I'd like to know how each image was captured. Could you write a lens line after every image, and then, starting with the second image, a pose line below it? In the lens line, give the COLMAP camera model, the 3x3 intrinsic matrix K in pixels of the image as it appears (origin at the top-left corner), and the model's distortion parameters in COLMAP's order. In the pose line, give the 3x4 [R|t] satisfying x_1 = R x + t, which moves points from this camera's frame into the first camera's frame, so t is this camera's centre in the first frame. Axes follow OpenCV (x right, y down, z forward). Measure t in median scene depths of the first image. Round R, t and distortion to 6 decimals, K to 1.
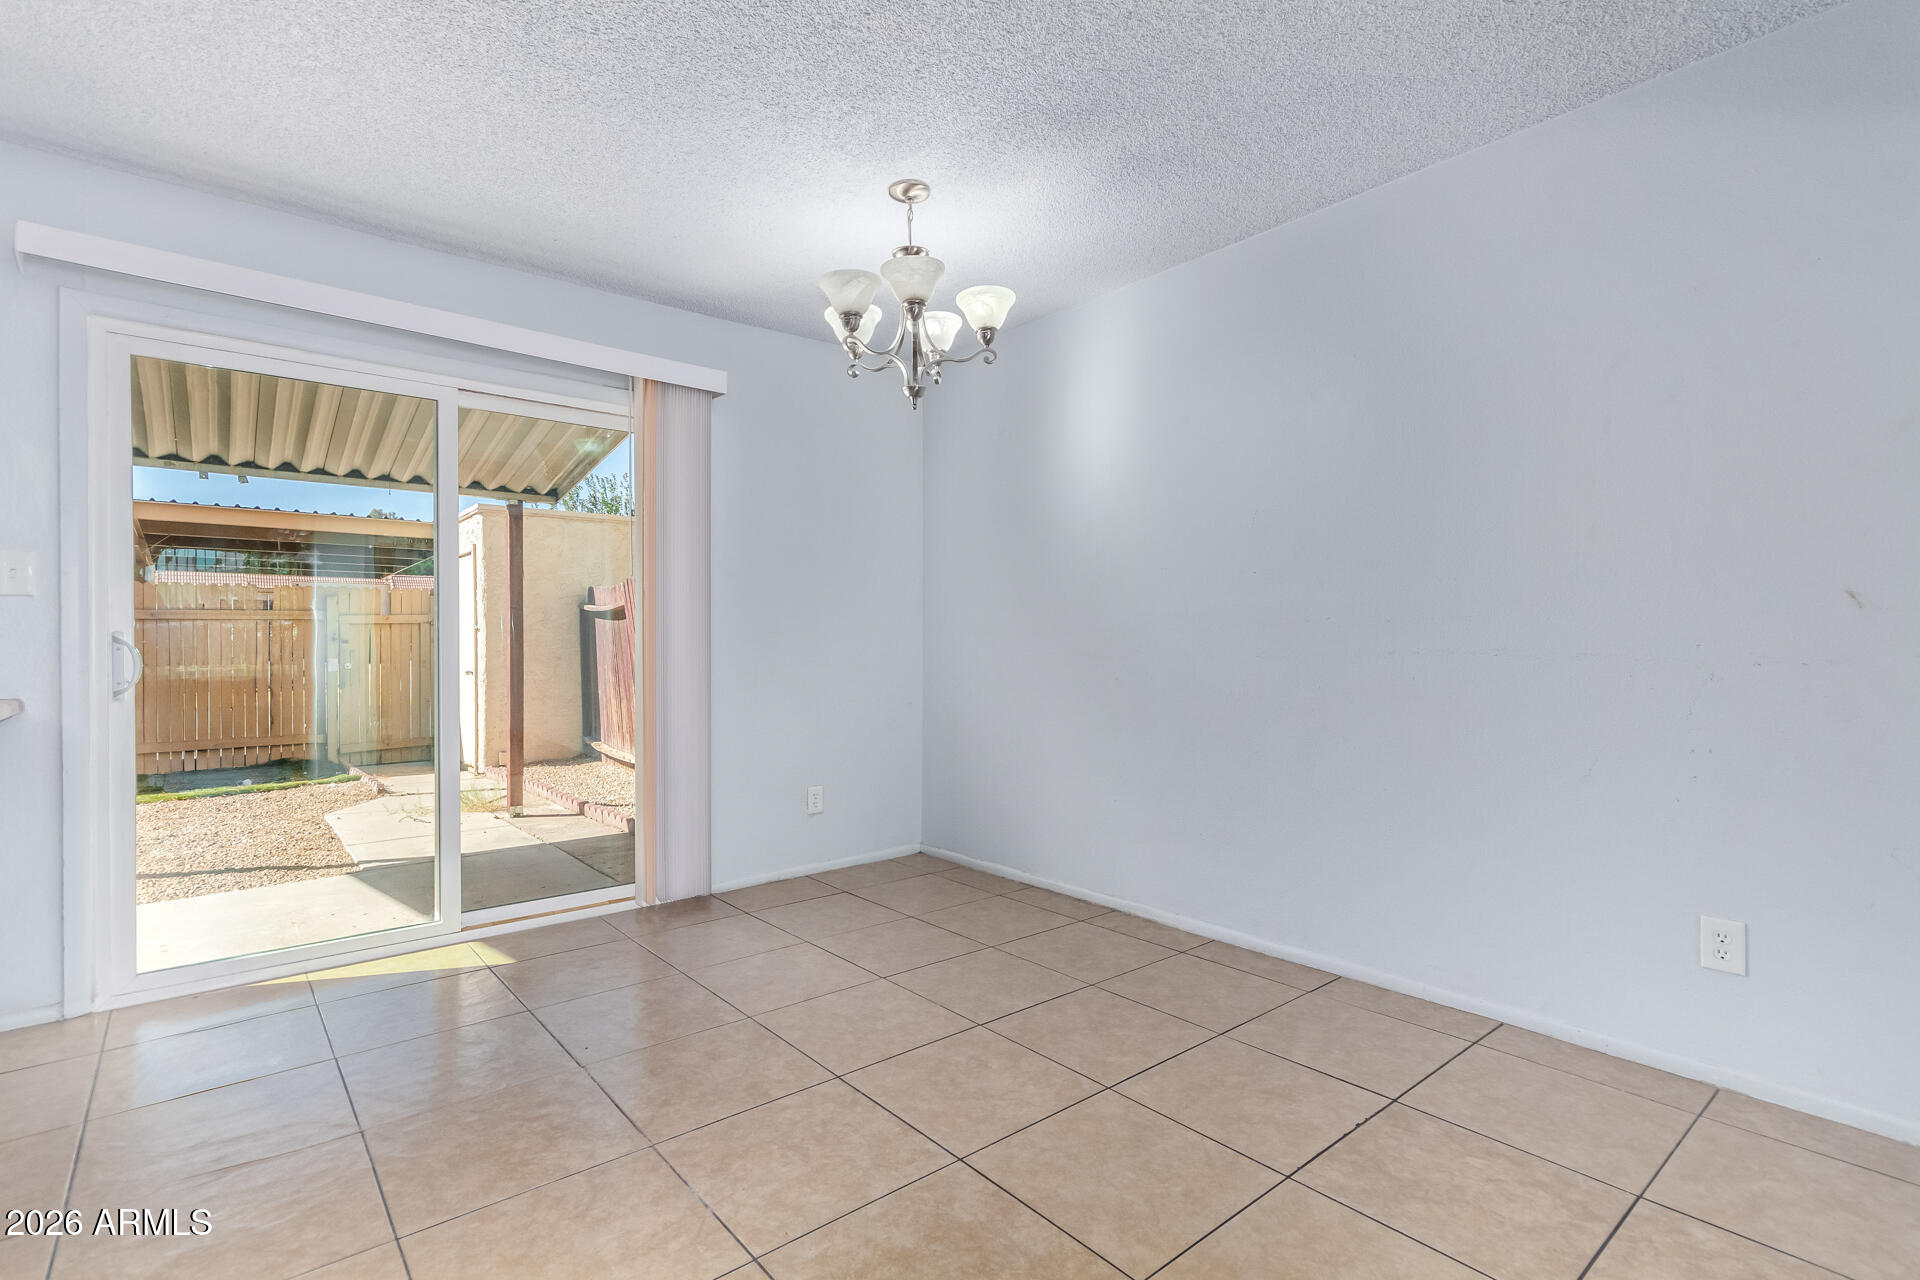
lens RADIAL K [[924.3, 0, 960.7], [0, 924.3, 647.1], [0, 0, 1]] dist [0.024020, -0.001055]
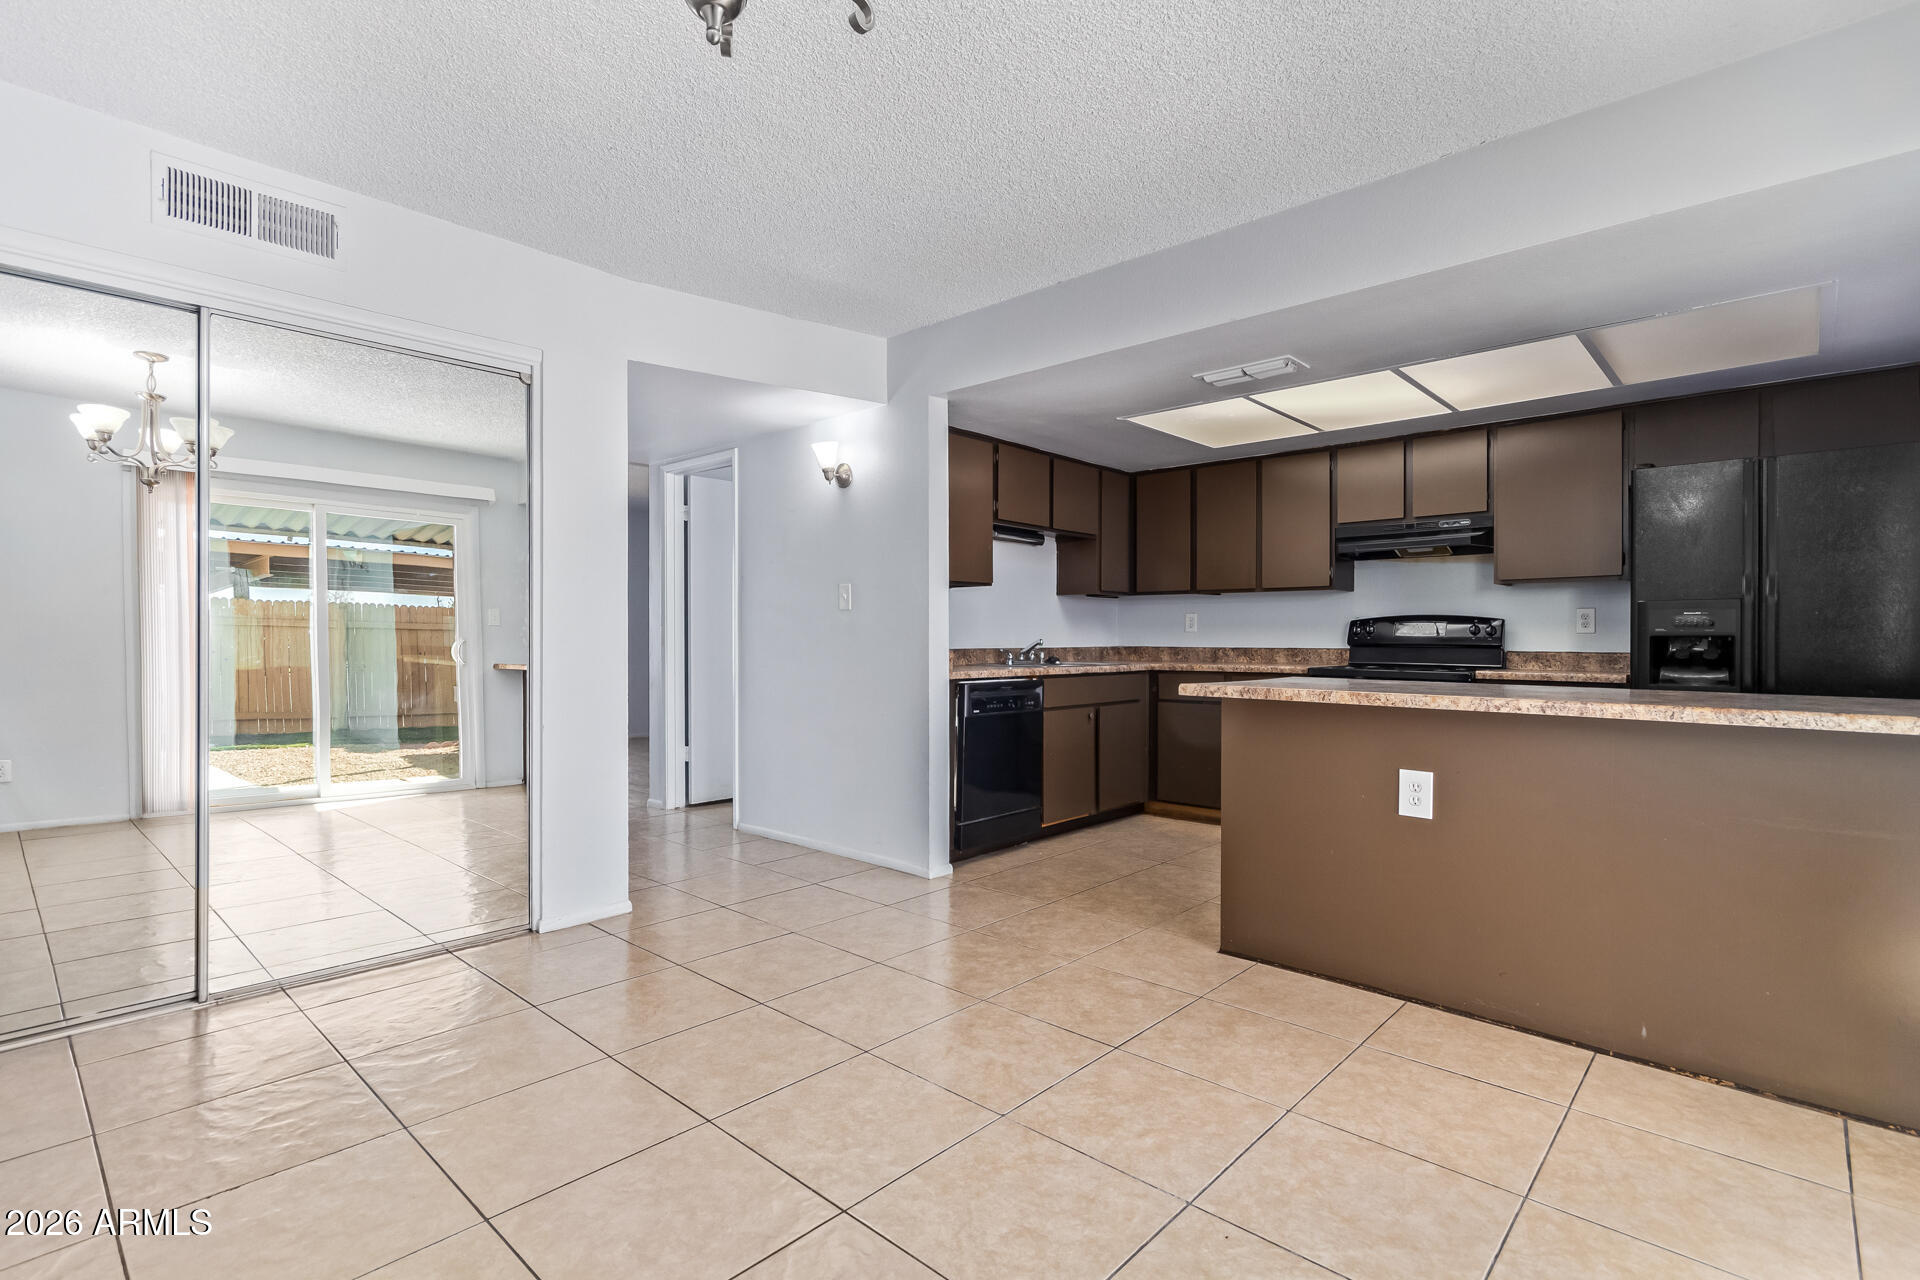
lens RADIAL K [[924.3, 0, 958.6], [0, 924.3, 640.2], [0, 0, 1]] dist [0.024020, -0.001055]
pose [[-0.992754, -0.004378, -0.120088, -0.142962], [-0.004312, 0.999990, -0.000813, -0.008776], [0.120091, -0.000289, -0.992763, 1.933721]]
